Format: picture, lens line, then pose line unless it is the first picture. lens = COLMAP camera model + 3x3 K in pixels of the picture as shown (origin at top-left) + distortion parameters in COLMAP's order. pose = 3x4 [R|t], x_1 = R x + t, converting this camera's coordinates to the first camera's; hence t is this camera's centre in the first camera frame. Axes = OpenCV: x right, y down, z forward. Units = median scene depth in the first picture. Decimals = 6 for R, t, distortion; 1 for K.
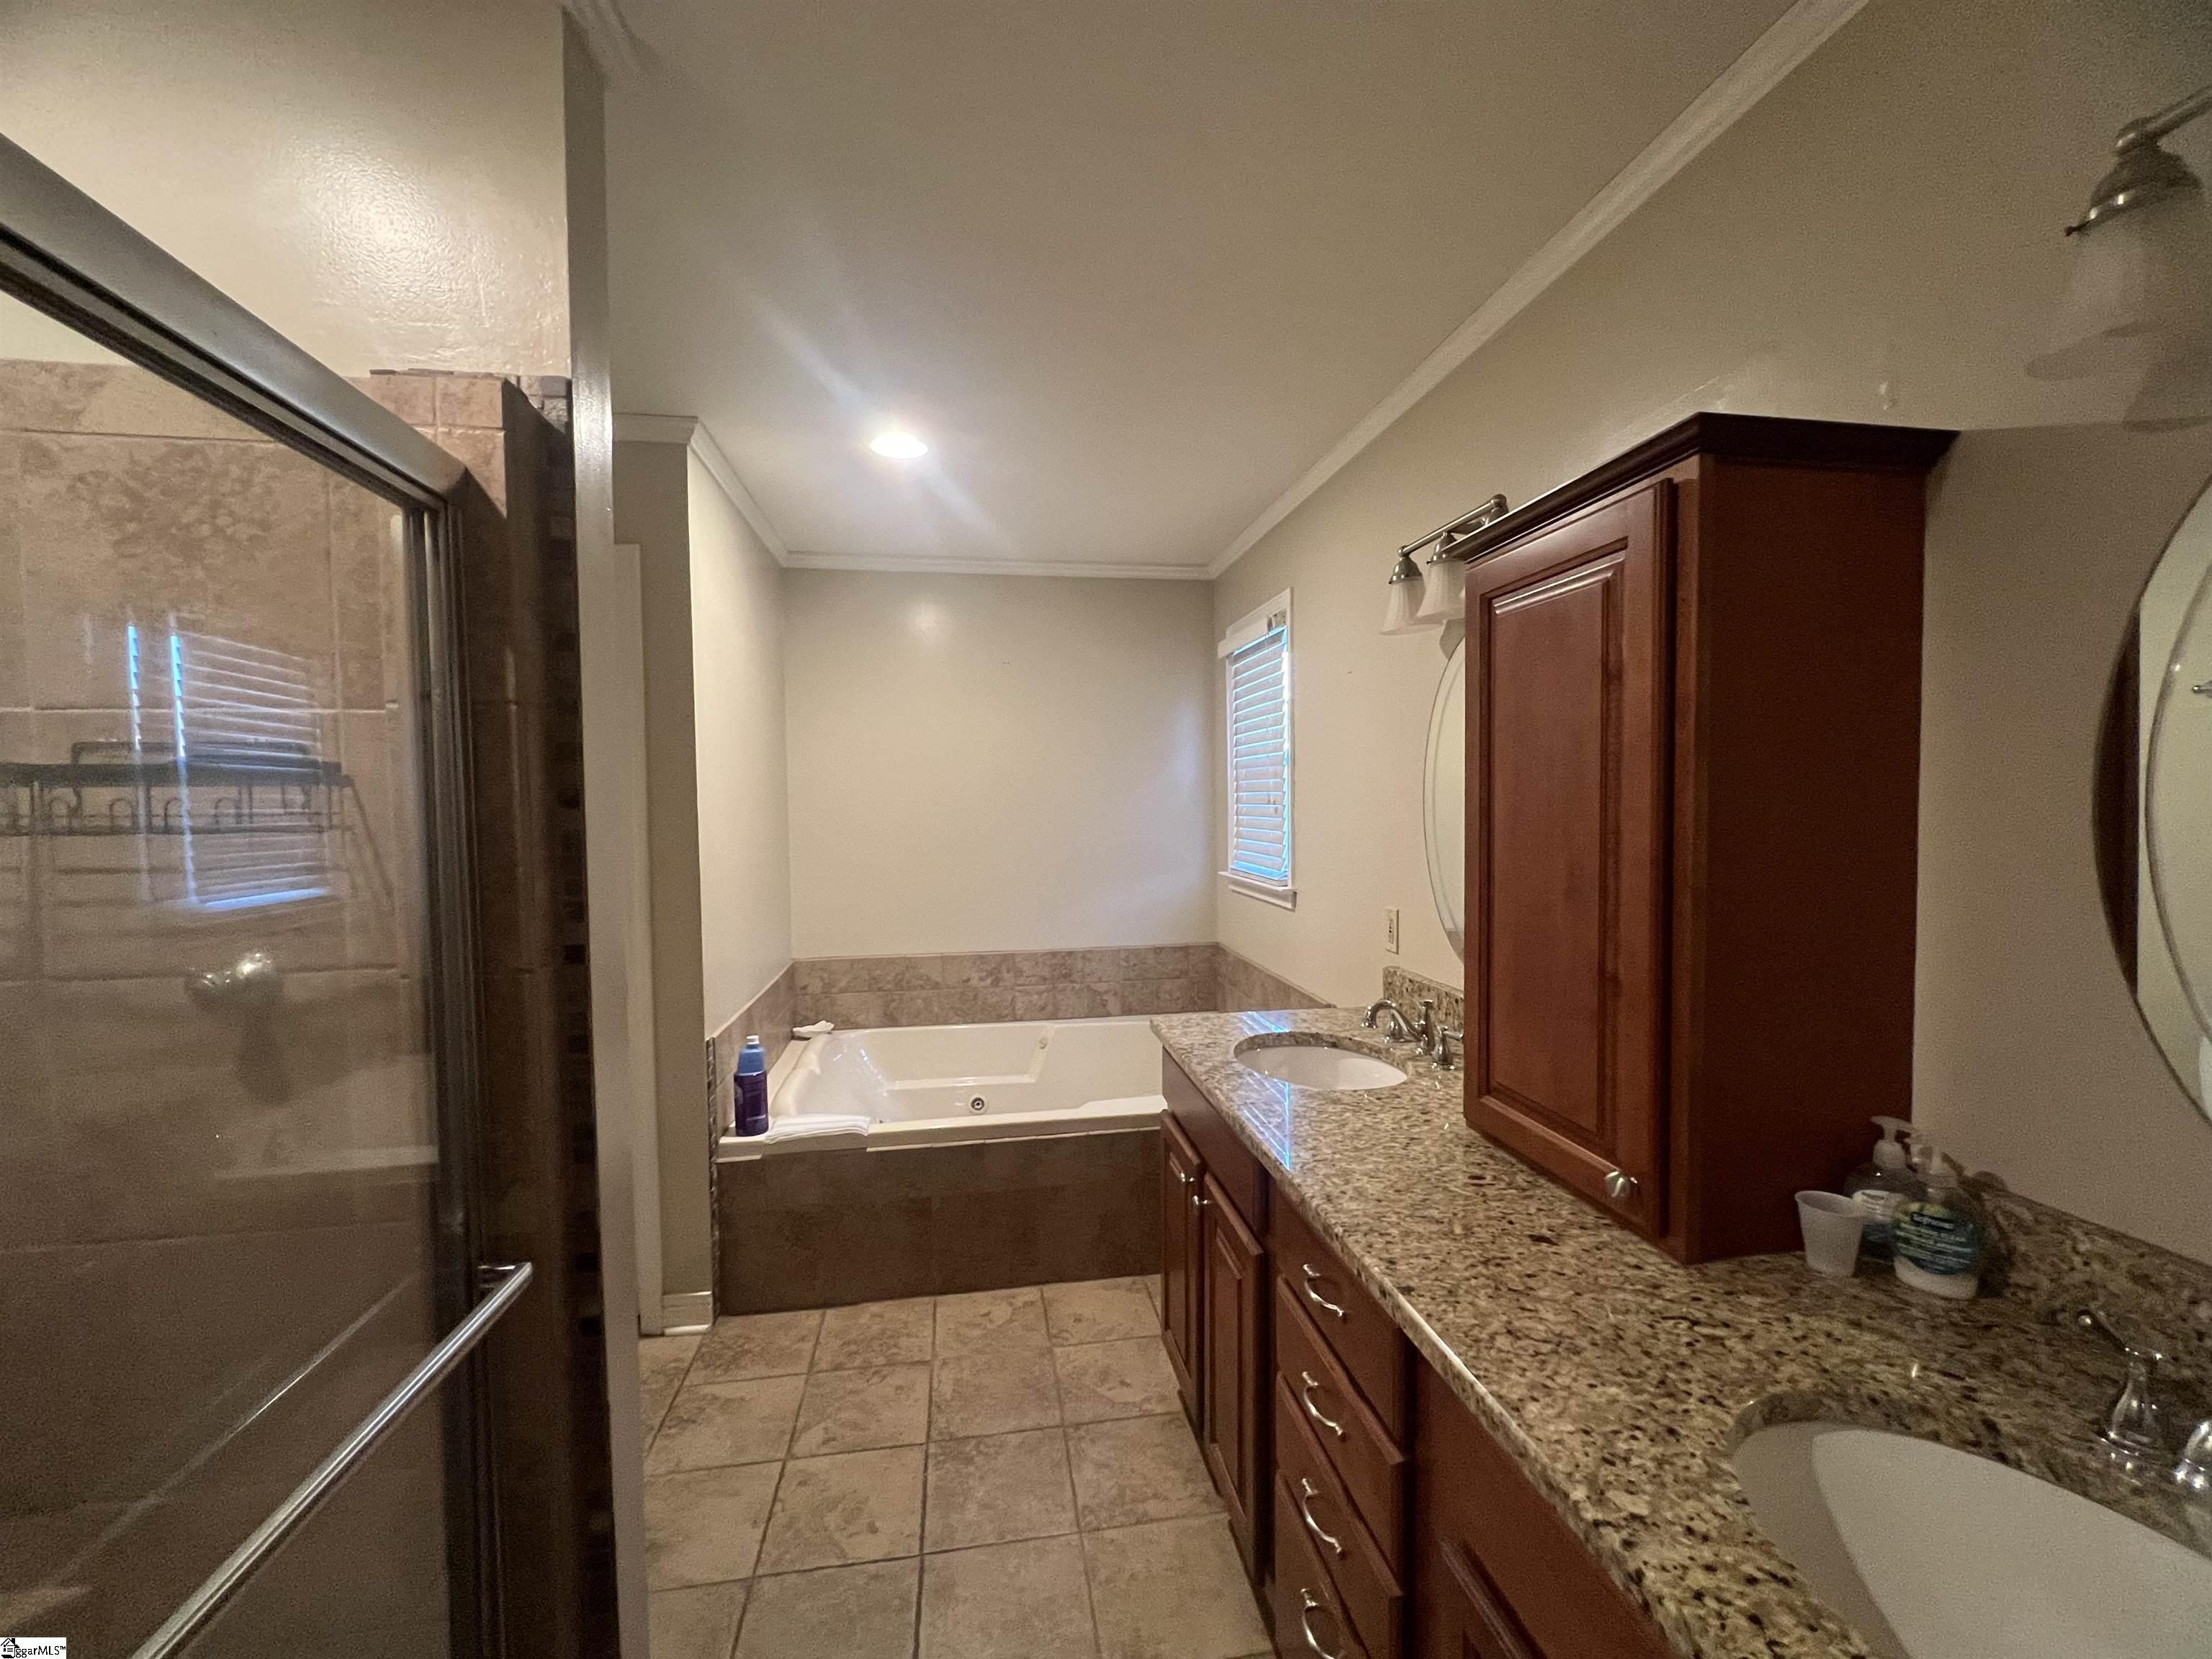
lens RADIAL K [[903.9, 0, 1112.5], [0, 903.9, 834.5], [0, 0, 1]] dist [-0.002198, -0.000305]
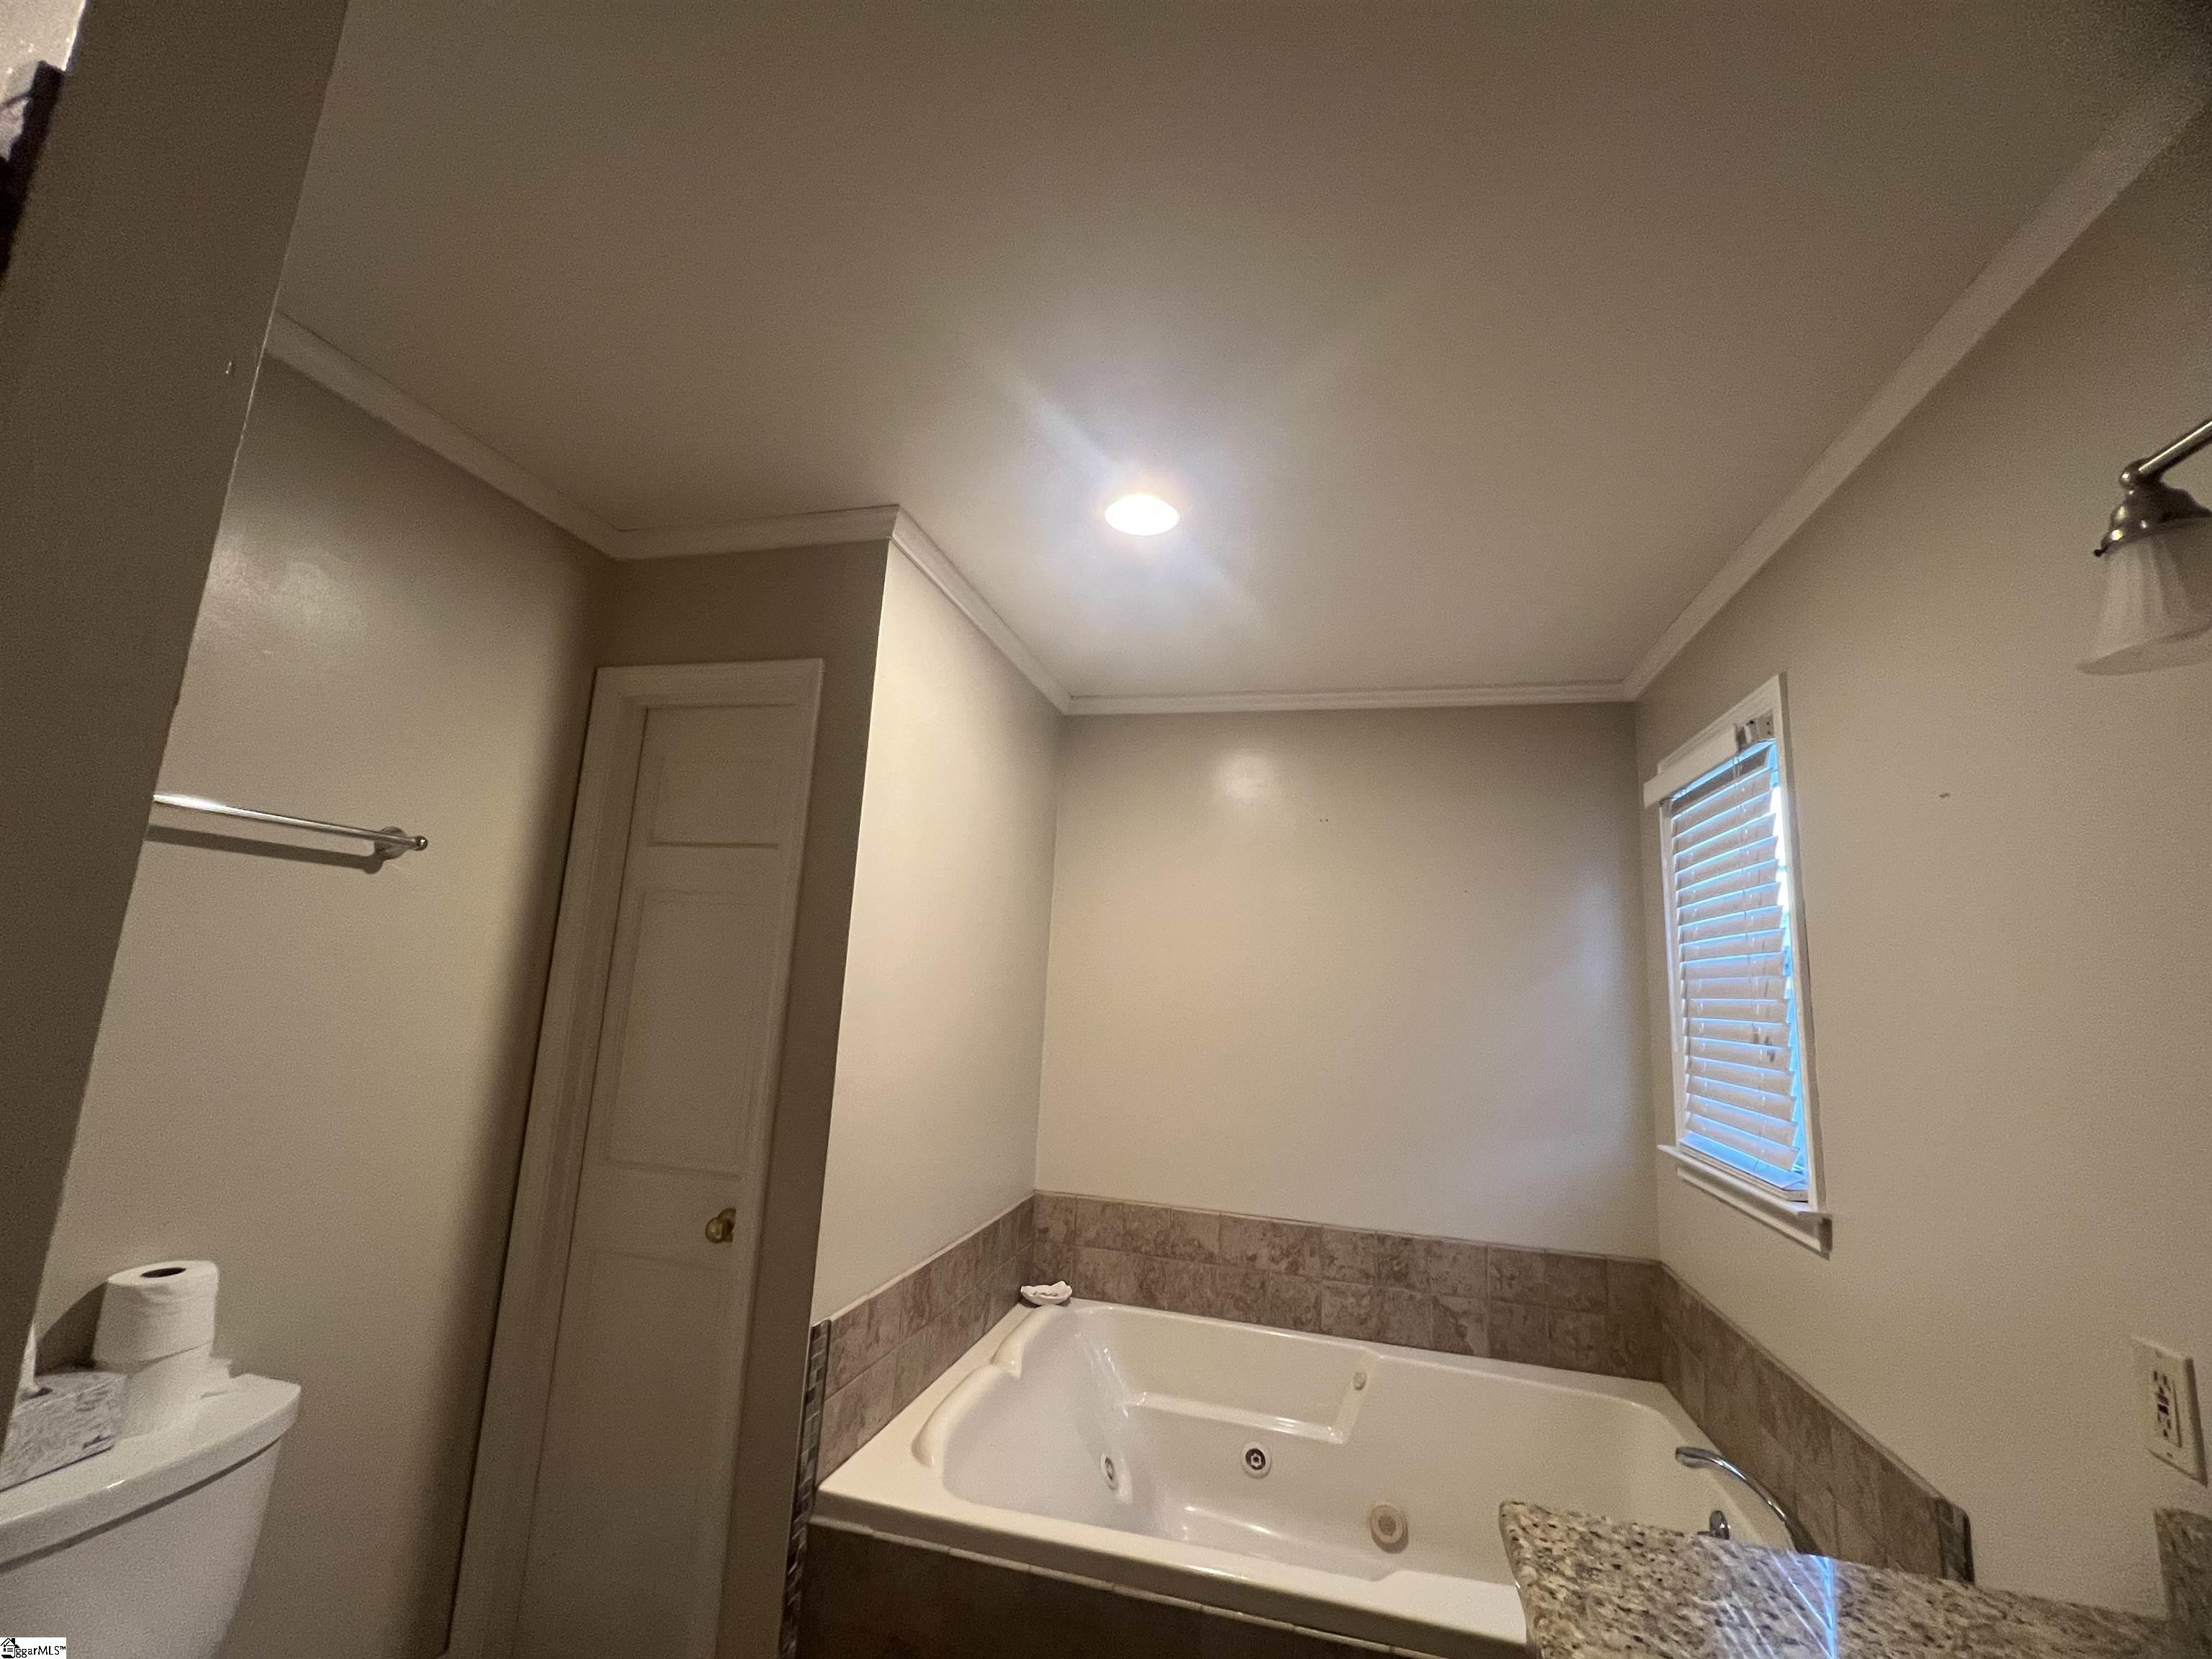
lens RADIAL K [[905.8, 0, 1110.7], [0, 905.8, 833.2], [0, 0, 1]] dist [-0.002939, 0.000521]
pose [[0.912622, -0.007226, -0.408740, 0.084078], [-0.080465, 0.977109, -0.196933, -0.042653], [0.400806, 0.212615, 0.891150, 0.703211]]
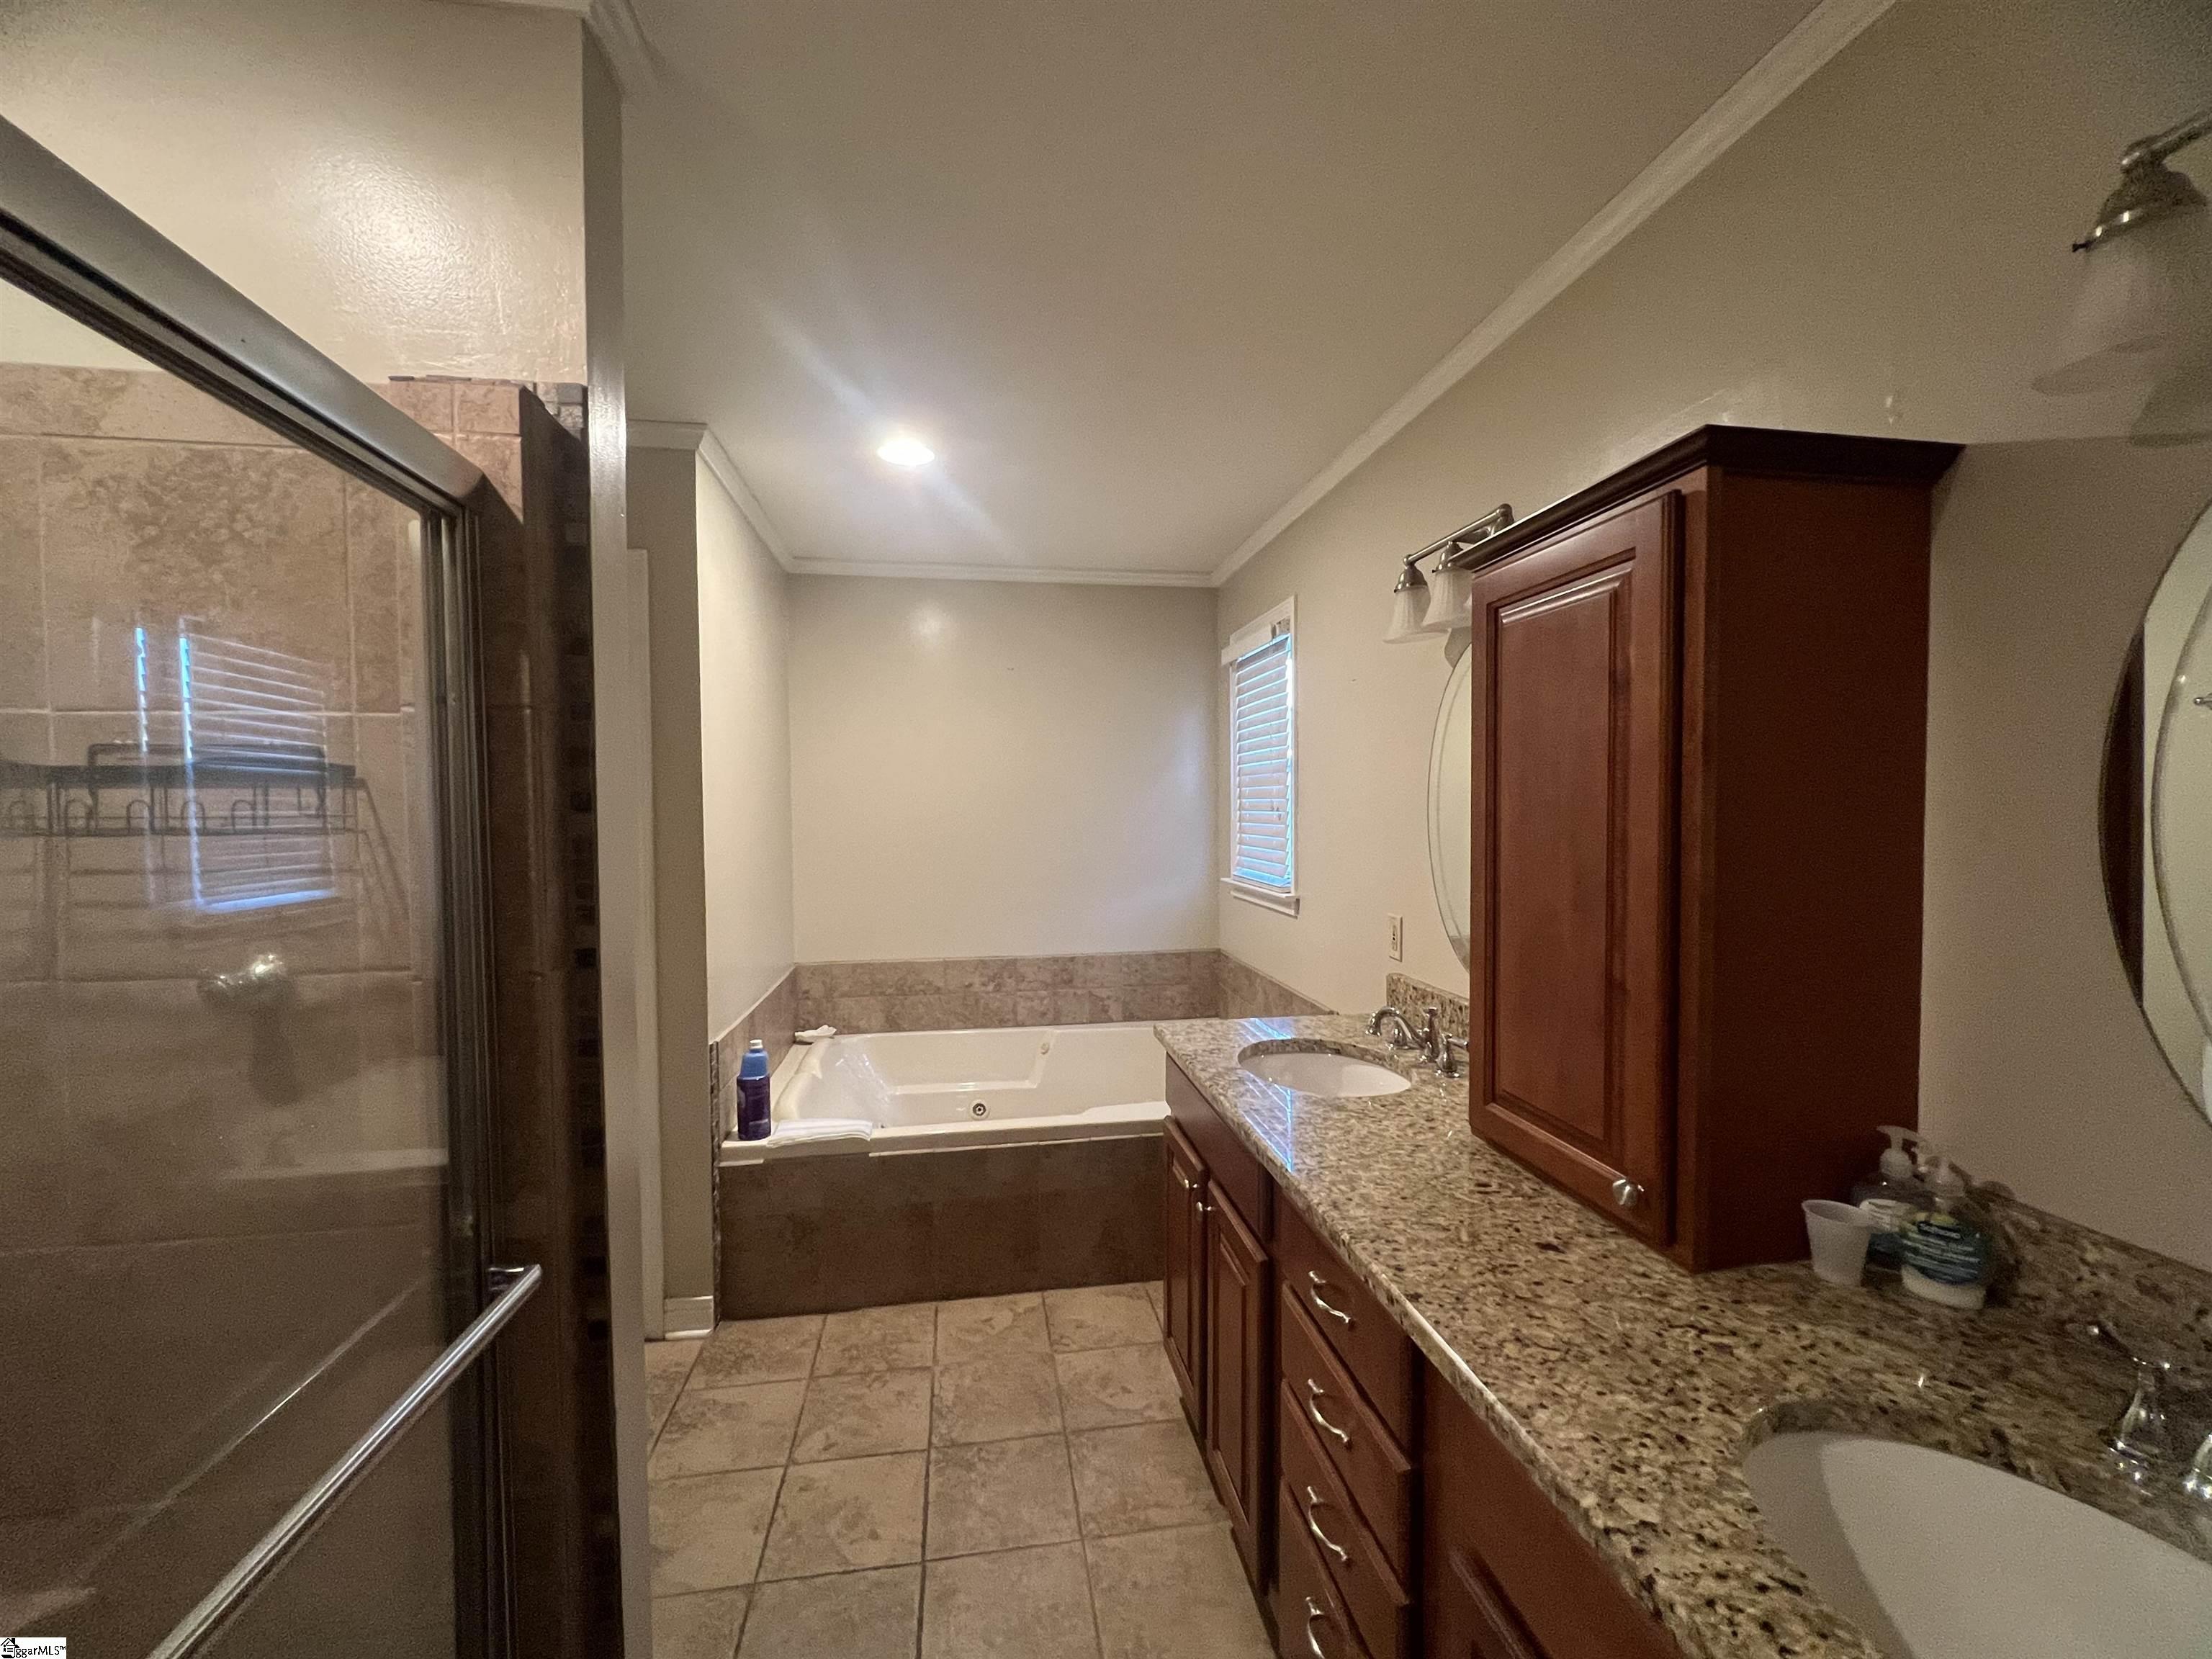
lens RADIAL K [[903.9, 0, 1112.5], [0, 903.9, 834.5], [0, 0, 1]] dist [-0.002198, -0.000305]
pose [[0.999988, 0.004907, -0.000168, -0.008091], [-0.004908, 0.999967, -0.006463, -0.000216], [0.000136, 0.006464, 0.999979, -0.003318]]
